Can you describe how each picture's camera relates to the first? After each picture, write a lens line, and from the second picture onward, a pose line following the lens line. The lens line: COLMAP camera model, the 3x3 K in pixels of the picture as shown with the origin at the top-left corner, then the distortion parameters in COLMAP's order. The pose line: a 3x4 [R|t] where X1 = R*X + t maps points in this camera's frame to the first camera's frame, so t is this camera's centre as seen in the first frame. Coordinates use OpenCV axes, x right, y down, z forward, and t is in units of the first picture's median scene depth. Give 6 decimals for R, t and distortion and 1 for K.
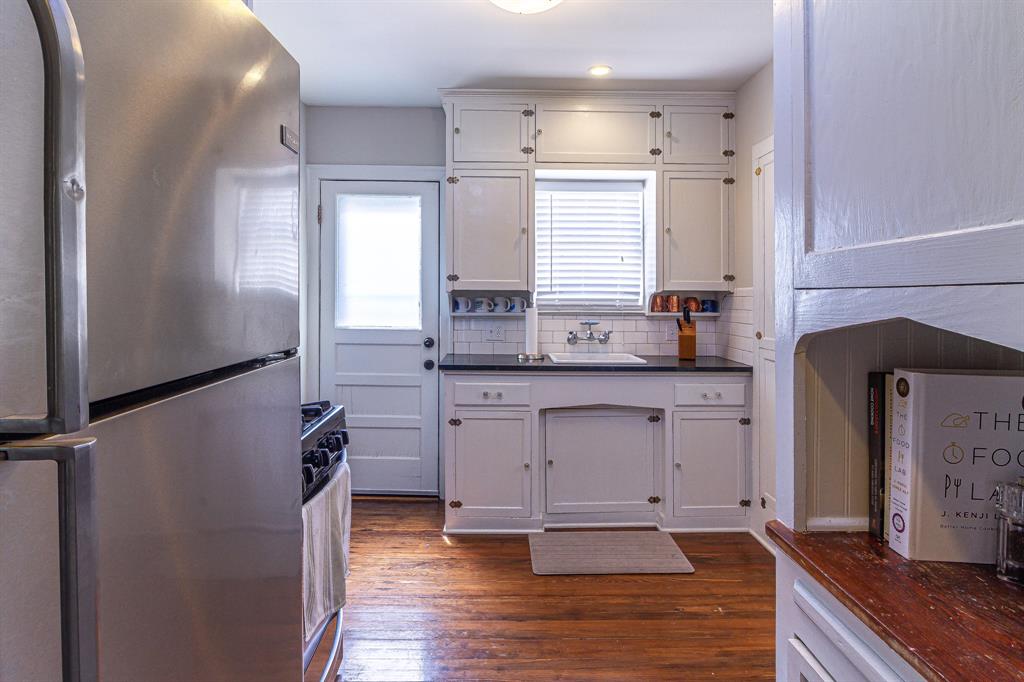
lens RADIAL K [[577.2, 0, 500.2], [0, 577.2, 313.5], [0, 0, 1]] dist [0.002867, 0.000302]
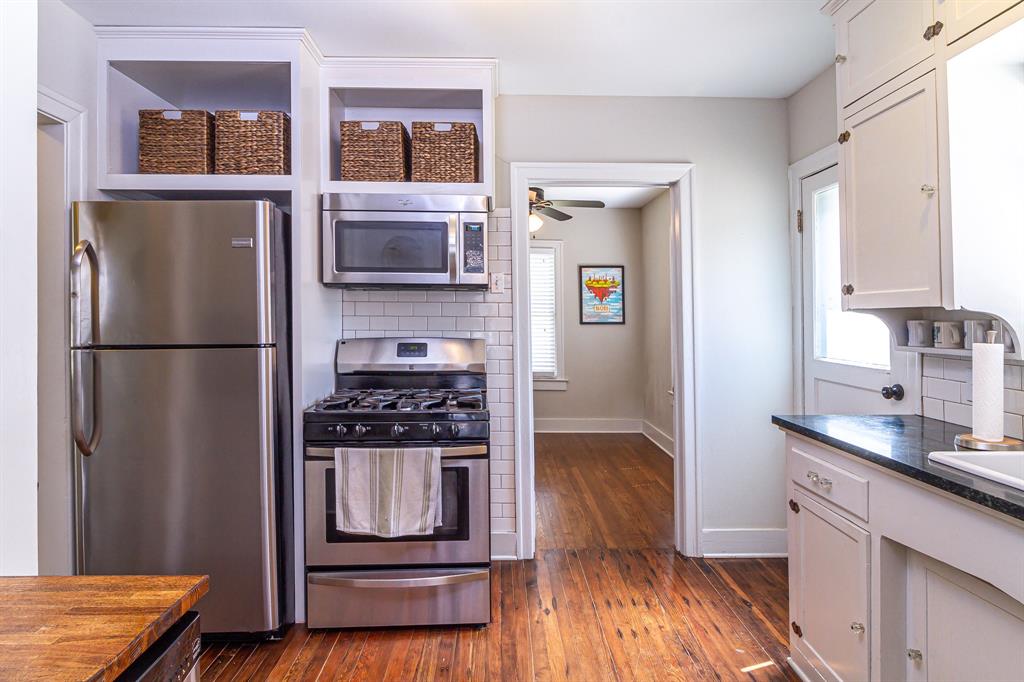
lens RADIAL K [[561.0, 0, 502.7], [0, 561.0, 340.3], [0, 0, 1]] dist [0.002432, -0.000067]
pose [[0.007258, 0.031498, -0.999477, 0.550462], [-0.023294, 0.999238, 0.031321, -0.017546], [0.999702, 0.023054, 0.007986, 0.629066]]
